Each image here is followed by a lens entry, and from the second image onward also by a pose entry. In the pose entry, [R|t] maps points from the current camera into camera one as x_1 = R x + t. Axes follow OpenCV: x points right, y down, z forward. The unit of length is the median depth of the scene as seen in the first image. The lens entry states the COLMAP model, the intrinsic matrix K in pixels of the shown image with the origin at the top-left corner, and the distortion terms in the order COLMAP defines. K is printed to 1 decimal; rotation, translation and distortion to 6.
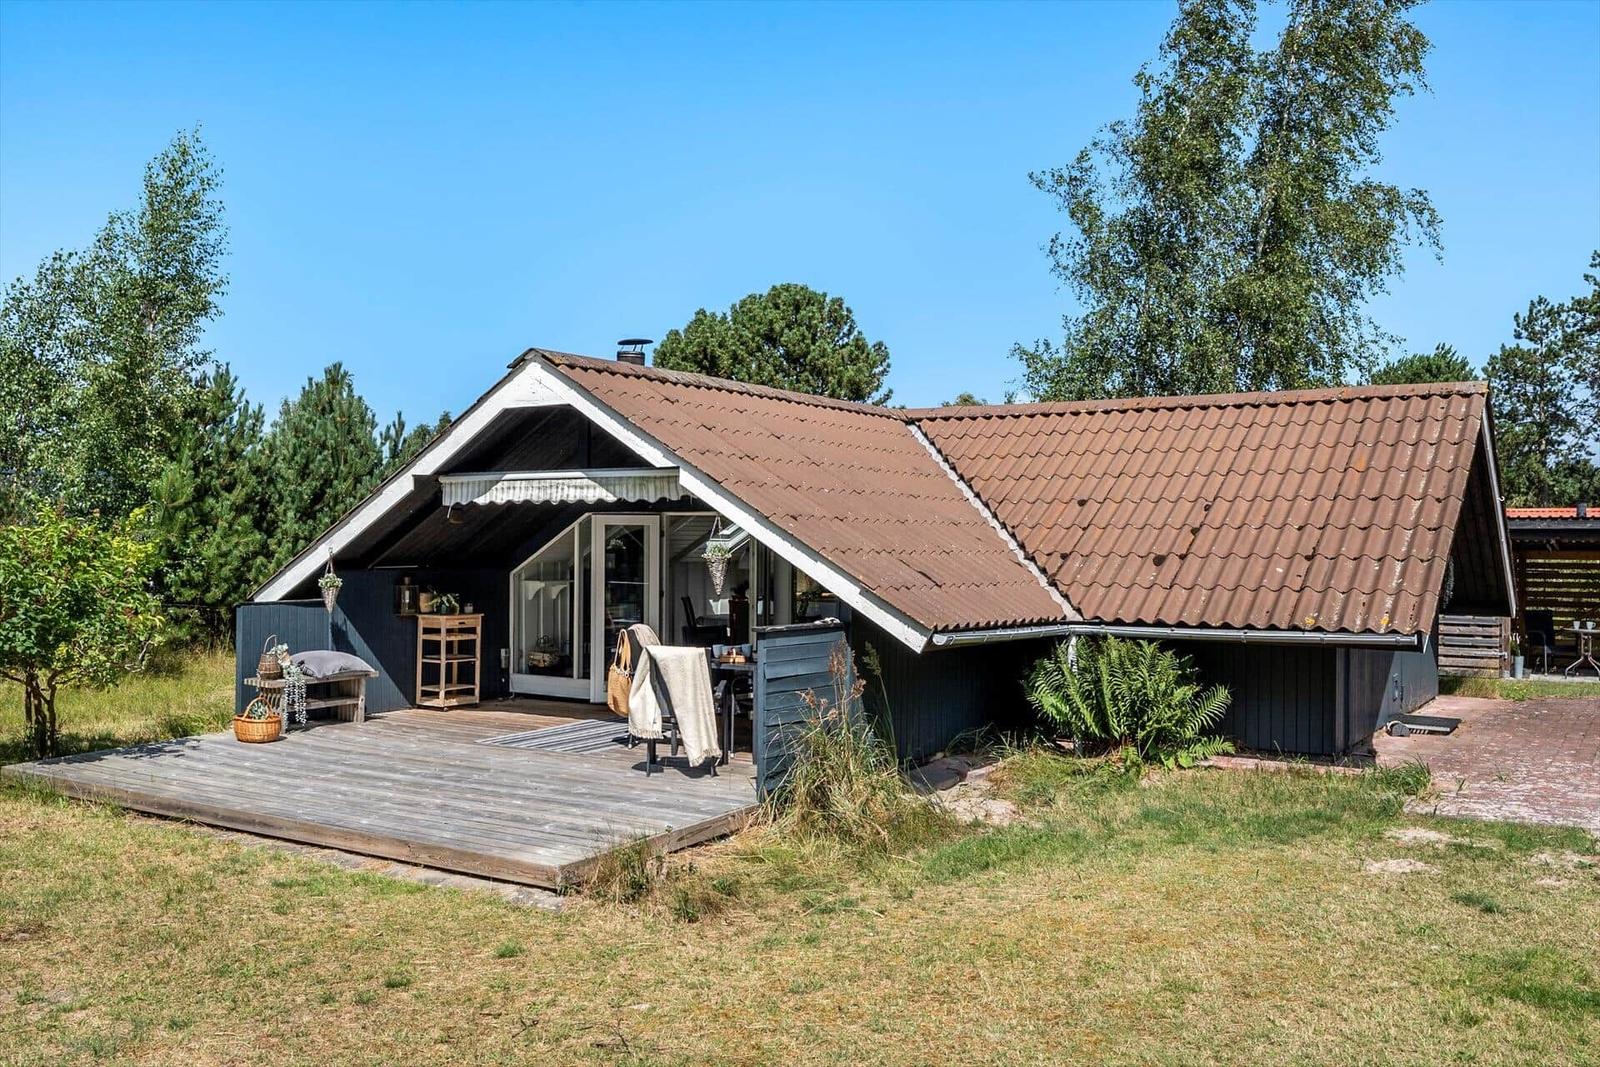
lens RADIAL K [[1428.5, 0, 800.0], [0, 1428.5, 533.5], [0, 0, 1]] dist [-0.002736, -0.004758]
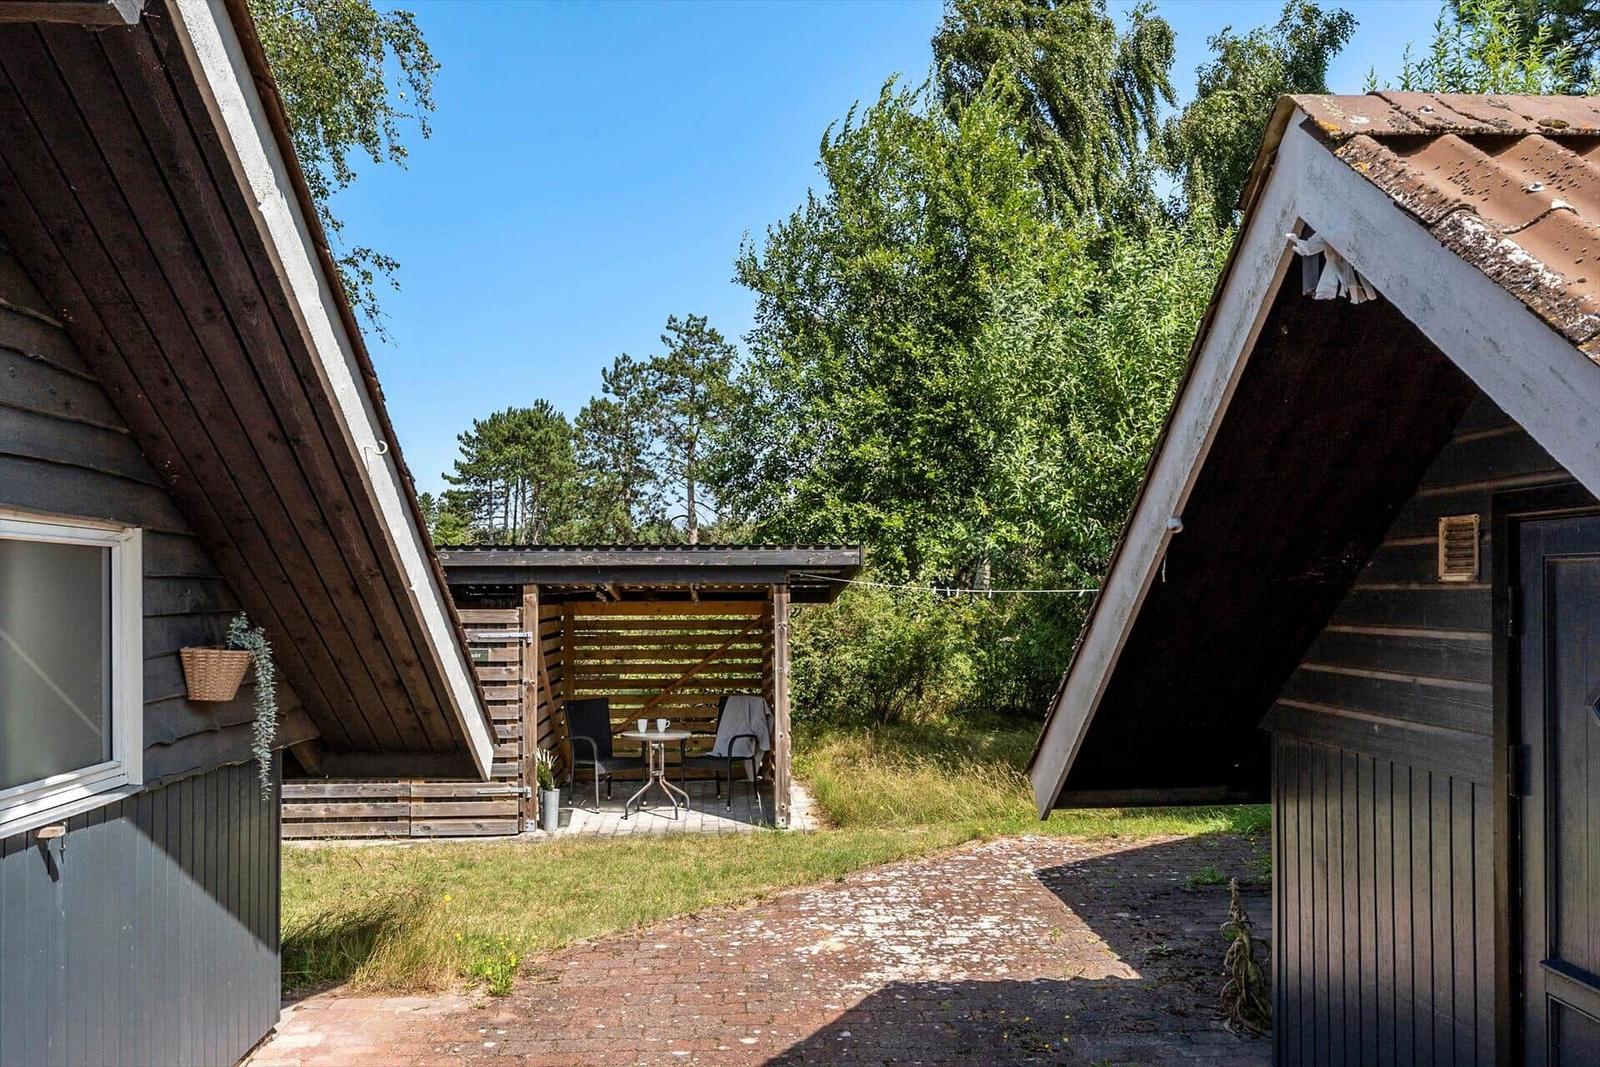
lens RADIAL K [[1428.5, 0, 800.0], [0, 1428.5, 533.5], [0, 0, 1]] dist [-0.002736, -0.004758]
pose [[0.826252, 0.012020, 0.563173, 0.370653], [0.006478, 0.999503, -0.030837, 0.002963], [-0.563264, 0.029127, 0.825764, 0.662291]]
